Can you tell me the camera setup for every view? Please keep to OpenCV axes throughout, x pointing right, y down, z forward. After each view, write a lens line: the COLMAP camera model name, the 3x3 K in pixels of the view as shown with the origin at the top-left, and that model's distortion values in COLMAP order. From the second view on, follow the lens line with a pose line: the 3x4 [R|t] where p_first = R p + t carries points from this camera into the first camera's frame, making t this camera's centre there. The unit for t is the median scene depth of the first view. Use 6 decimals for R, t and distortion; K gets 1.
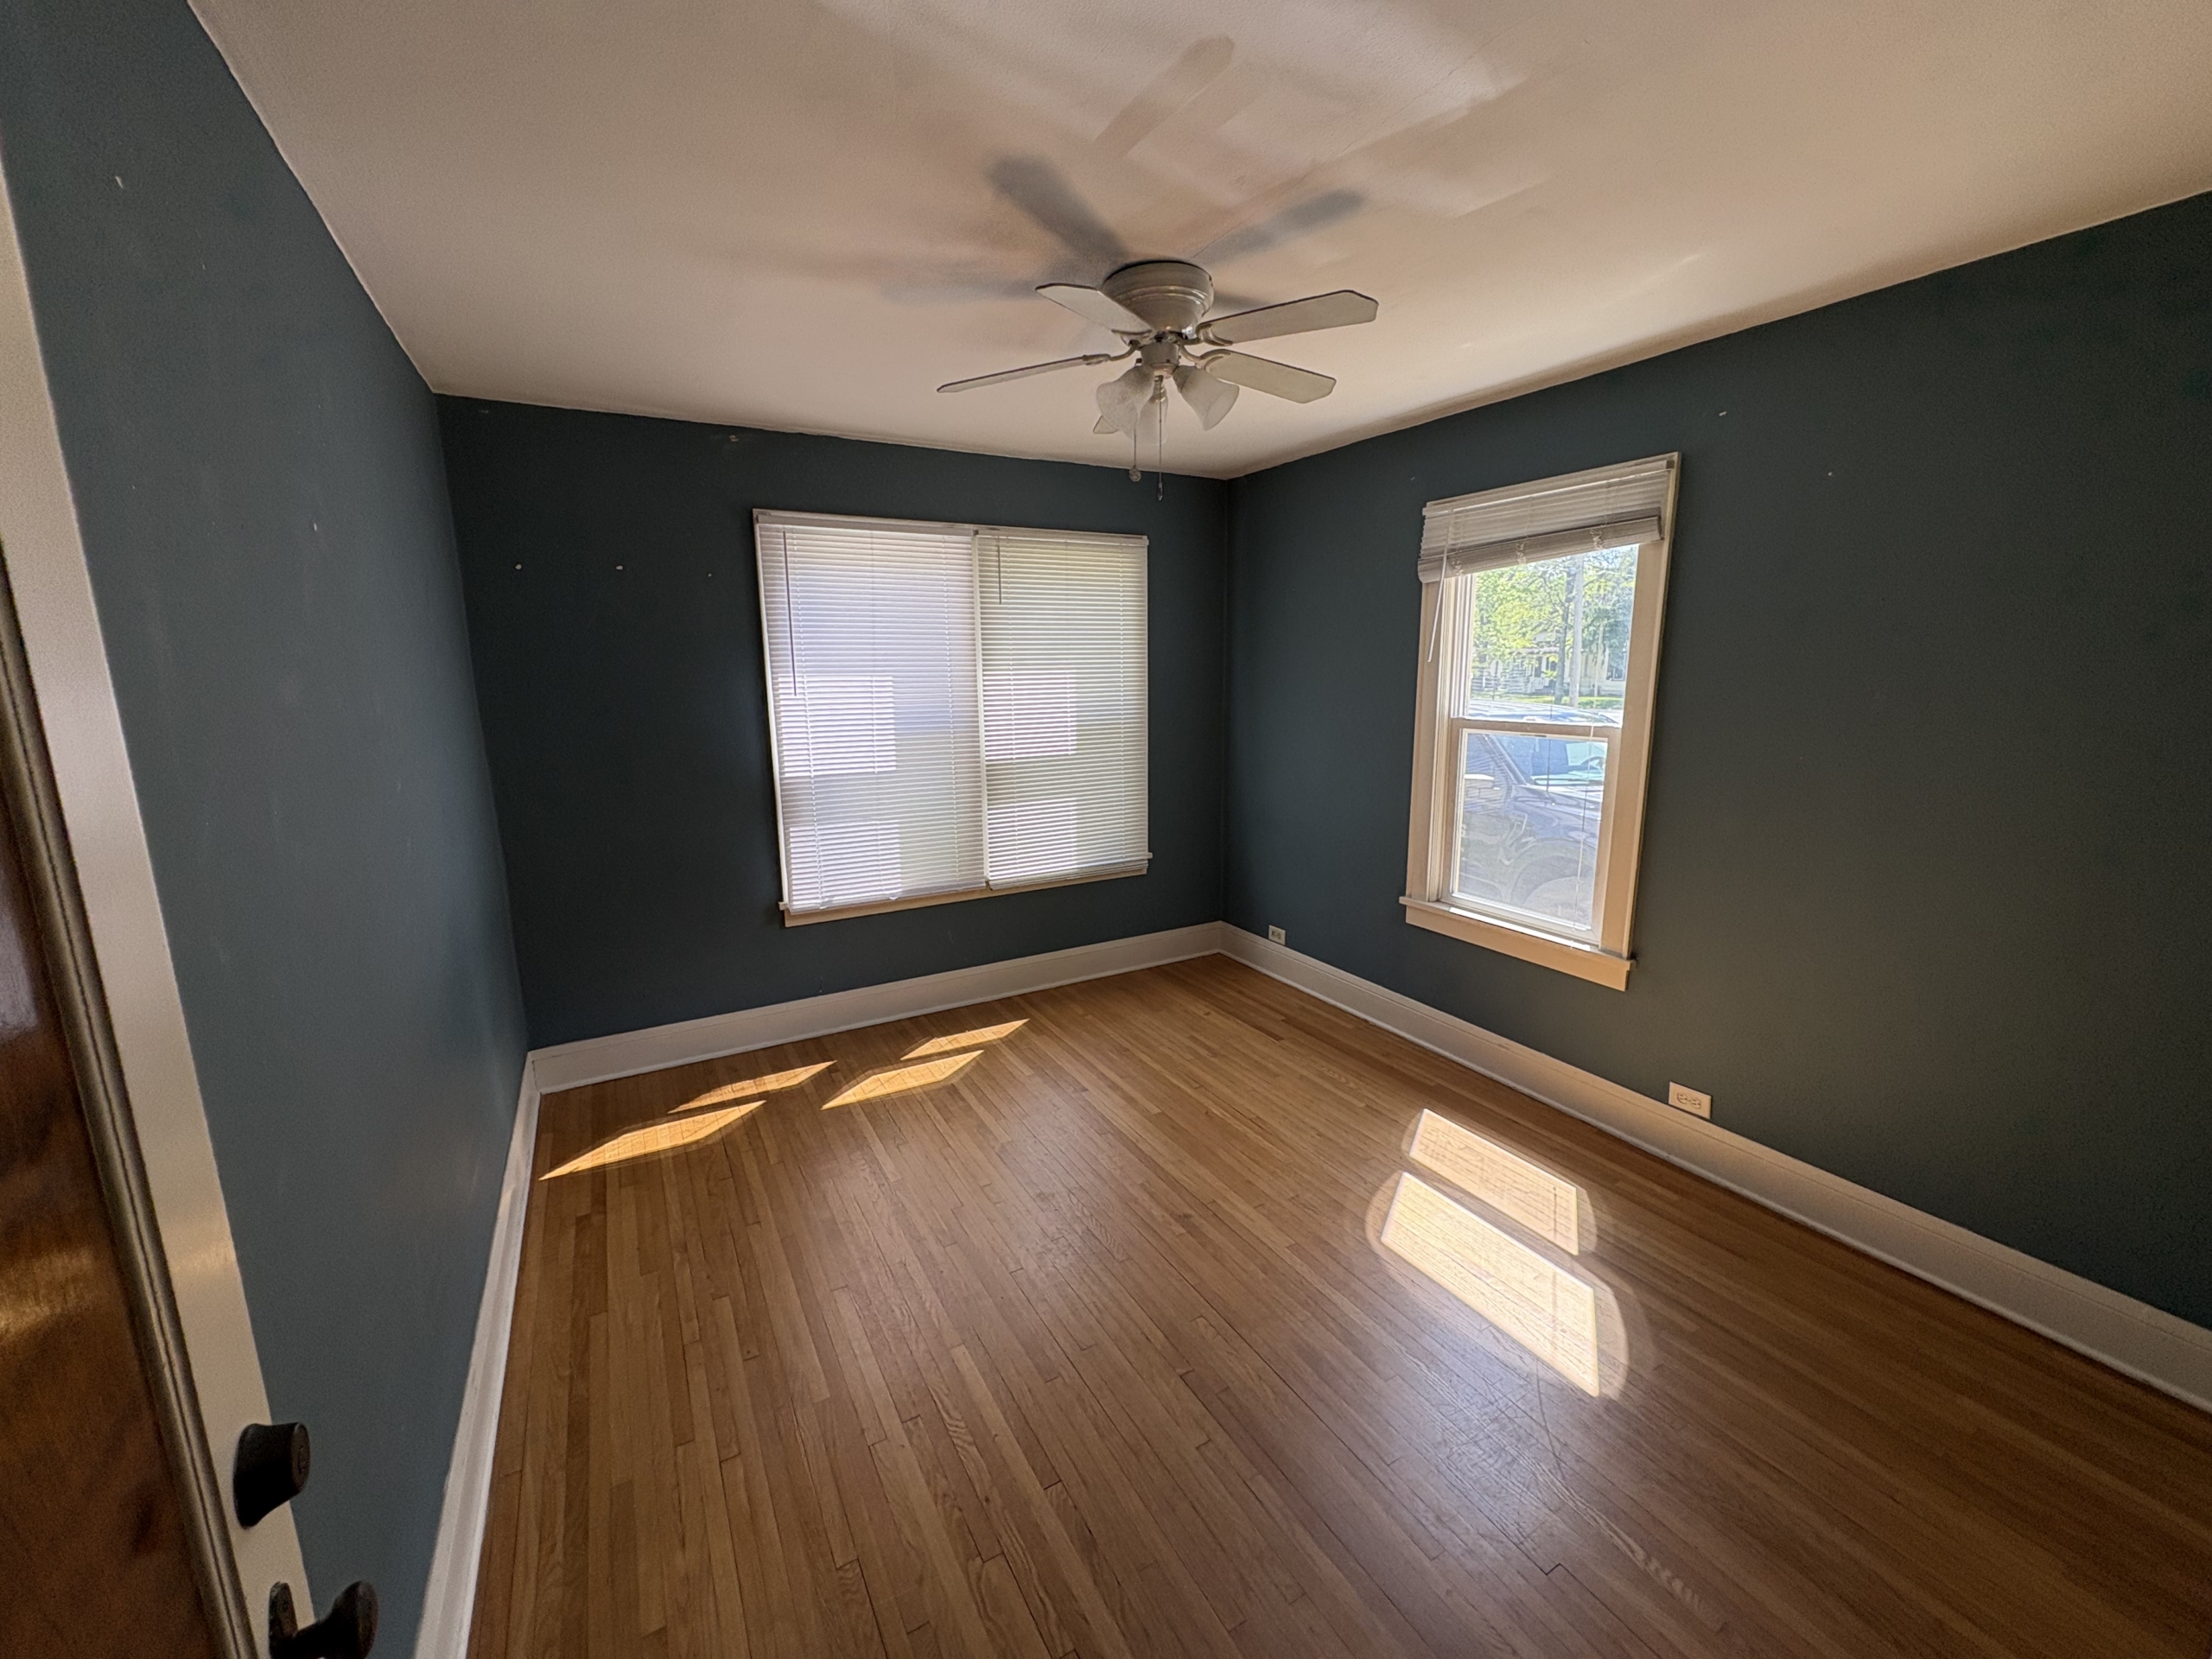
lens RADIAL K [[891.3, 0, 1102.2], [0, 891.3, 827.8], [0, 0, 1]] dist [0.000450, -0.000097]
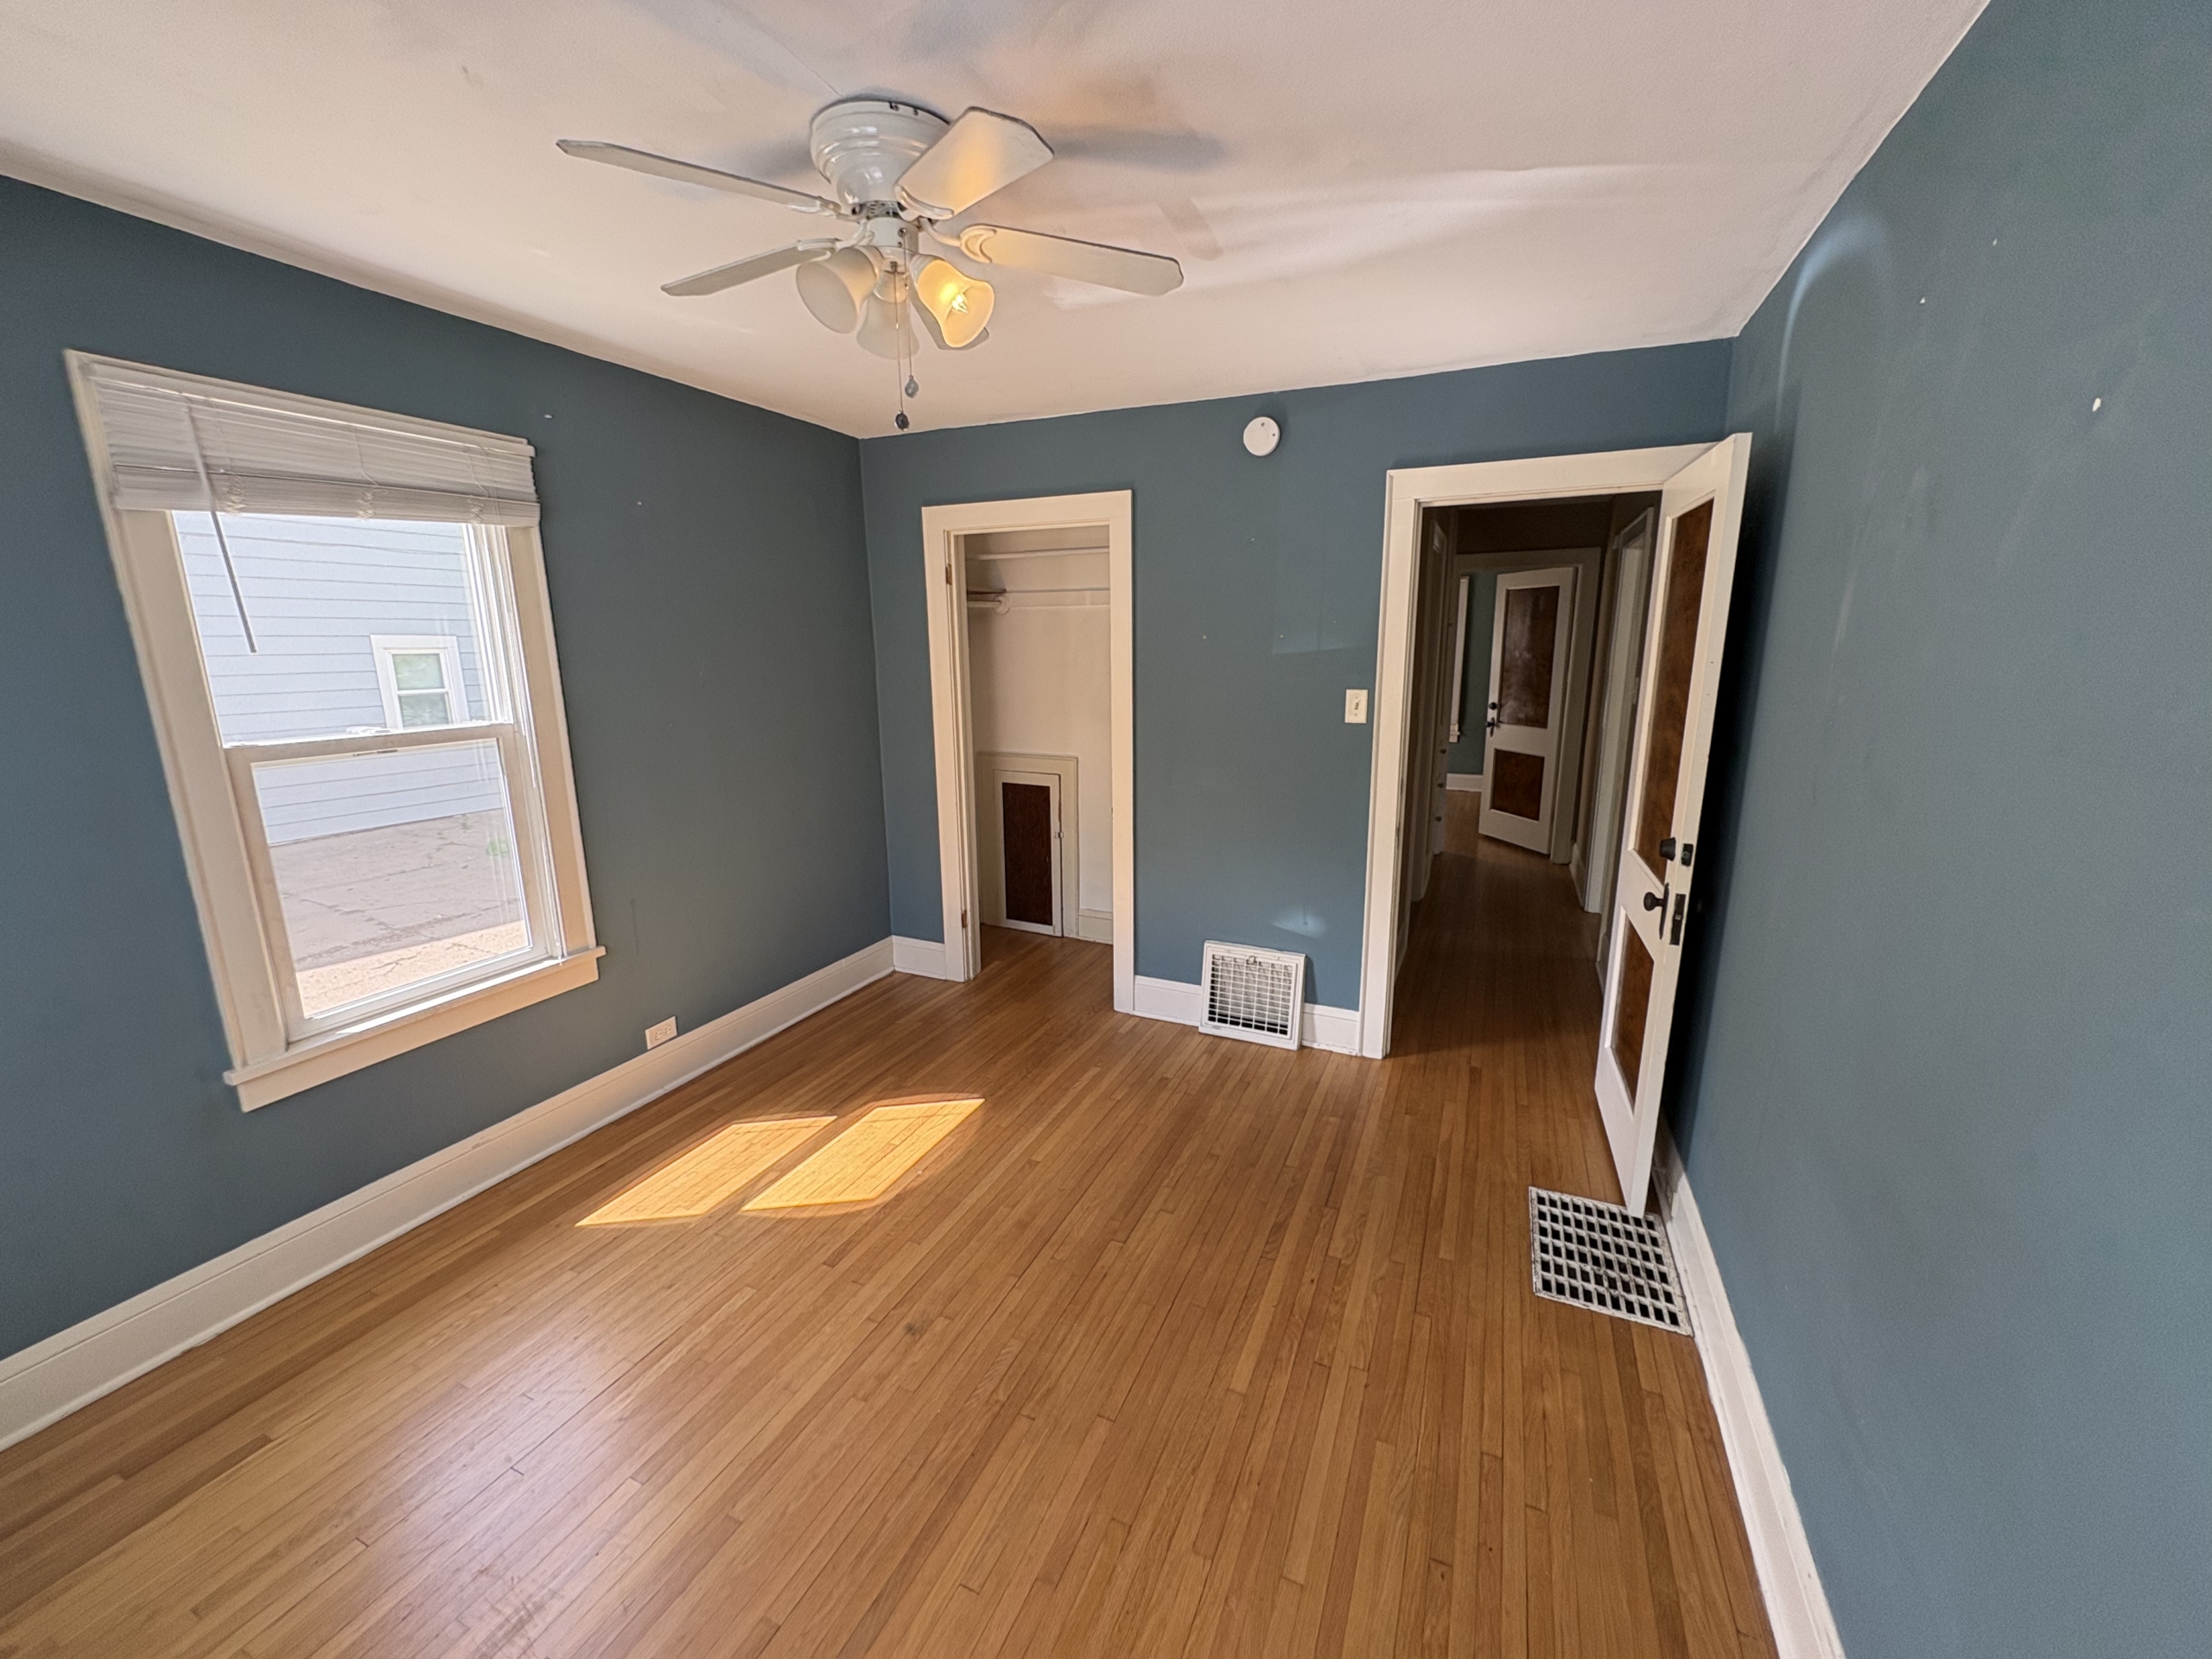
lens RADIAL K [[882.5, 0, 1110.5], [0, 882.5, 823.1], [0, 0, 1]] dist [0.000388, 0.000040]
pose [[-0.602092, -0.146248, 0.784918, -0.533571], [0.162145, 0.940199, 0.299558, -0.191837], [-0.781789, 0.307632, -0.542373, 1.062960]]
